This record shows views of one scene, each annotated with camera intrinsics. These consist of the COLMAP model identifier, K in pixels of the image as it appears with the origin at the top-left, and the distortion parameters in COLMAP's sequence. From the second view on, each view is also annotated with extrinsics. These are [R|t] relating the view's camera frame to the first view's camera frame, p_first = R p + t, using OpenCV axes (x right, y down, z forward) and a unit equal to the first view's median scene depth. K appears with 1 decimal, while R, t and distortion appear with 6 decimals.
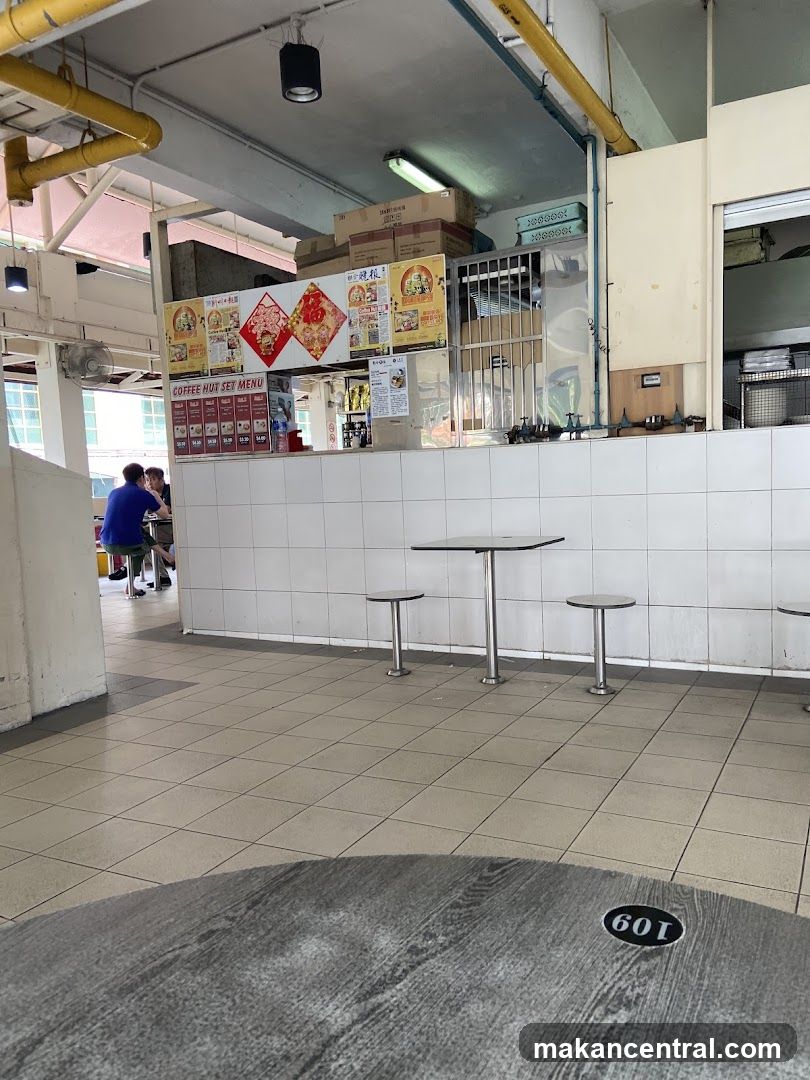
lens RADIAL K [[882.0, 0, 405.0], [0, 882.0, 540.0], [0, 0, 1]] dist [-0.007515, -0.012564]
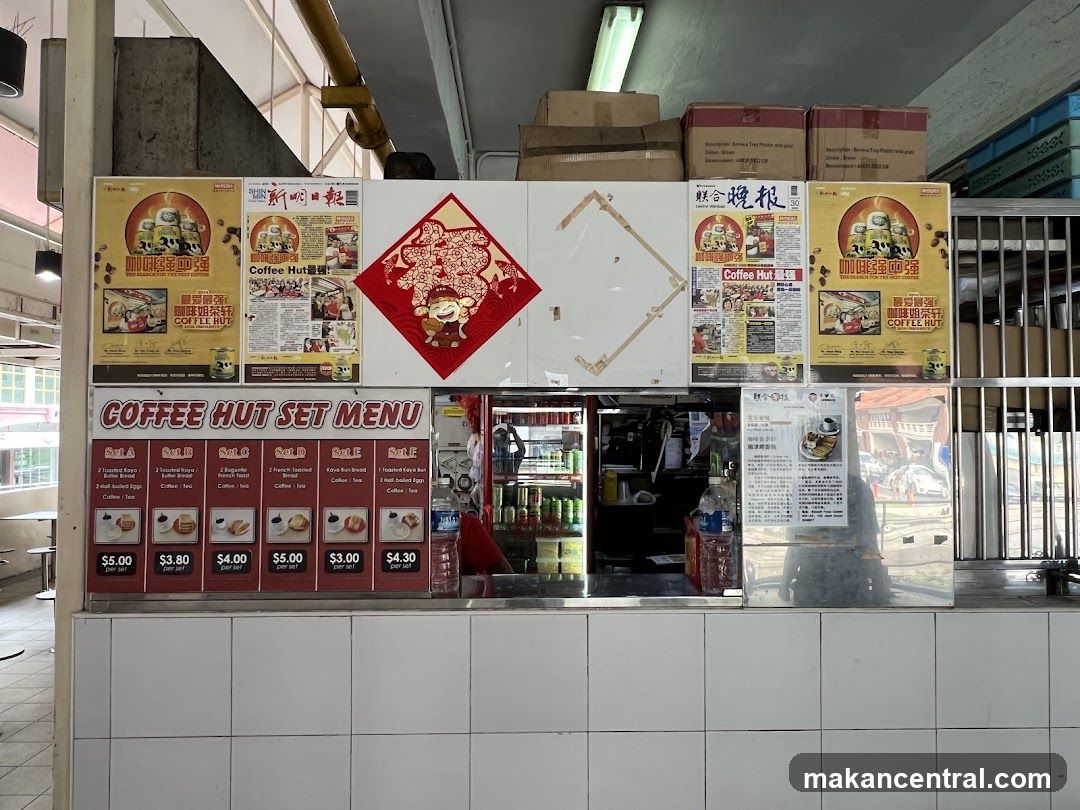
lens RADIAL K [[882.0, 0, 540.0], [0, 882.0, 405.0], [0, 0, 1]] dist [-0.007515, -0.012564]
pose [[0.848861, 0.076531, 0.523047, -0.320558], [0.009774, 0.987023, -0.160282, -0.120366], [-0.528526, 0.141169, 0.837097, 0.648325]]
